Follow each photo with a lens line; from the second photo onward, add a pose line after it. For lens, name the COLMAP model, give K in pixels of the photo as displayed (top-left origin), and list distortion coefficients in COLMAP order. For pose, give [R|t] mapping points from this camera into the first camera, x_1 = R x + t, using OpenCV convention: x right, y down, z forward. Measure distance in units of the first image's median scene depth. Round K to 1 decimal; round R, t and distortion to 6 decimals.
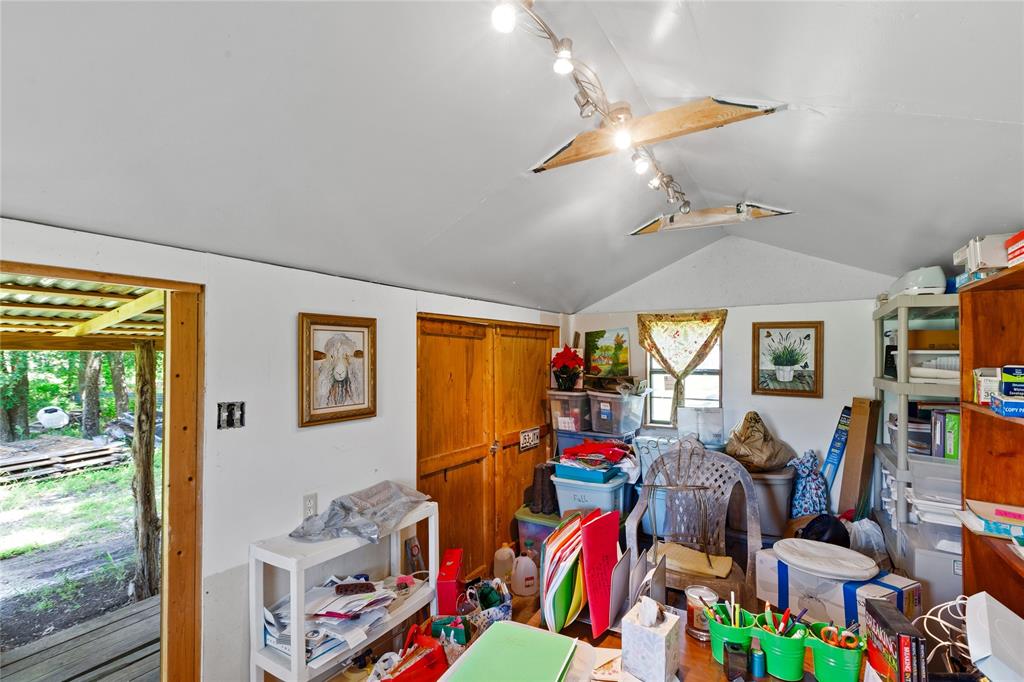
lens RADIAL K [[472.4, 0, 513.0], [0, 472.4, 349.7], [0, 0, 1]] dist [0.000875, 0.000122]
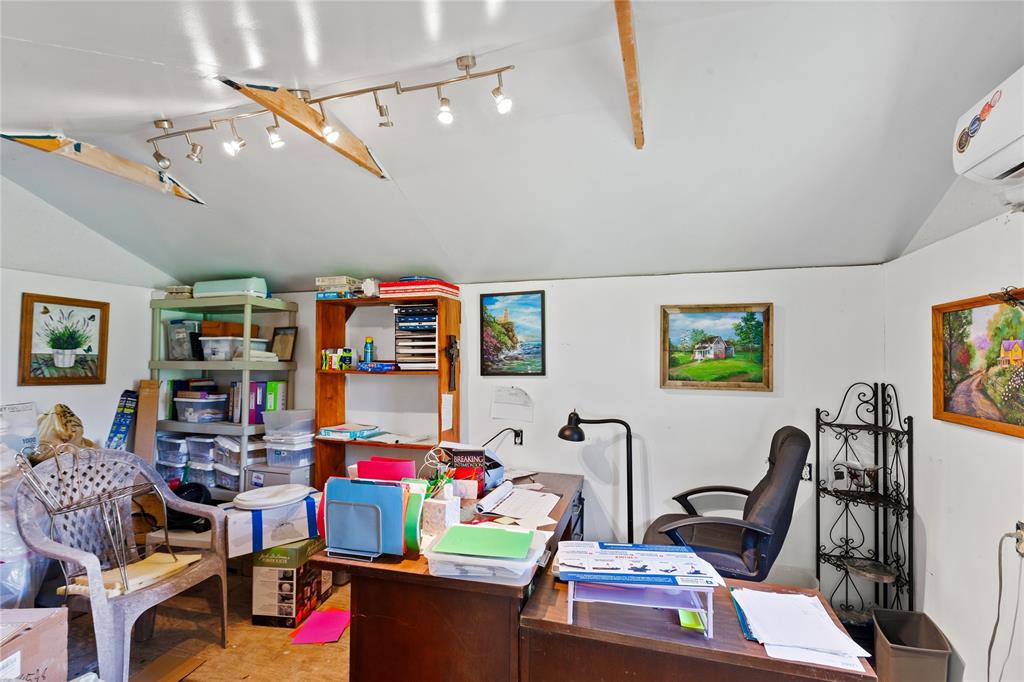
lens RADIAL K [[472.4, 0, 535.0], [0, 472.4, 353.8], [0, 0, 1]] dist [0.000875, 0.000122]
pose [[-0.264911, 0.008236, 0.964238, -0.478572], [-0.021941, 0.999653, -0.014567, 0.036856], [-0.964023, -0.025016, -0.264639, 0.414310]]
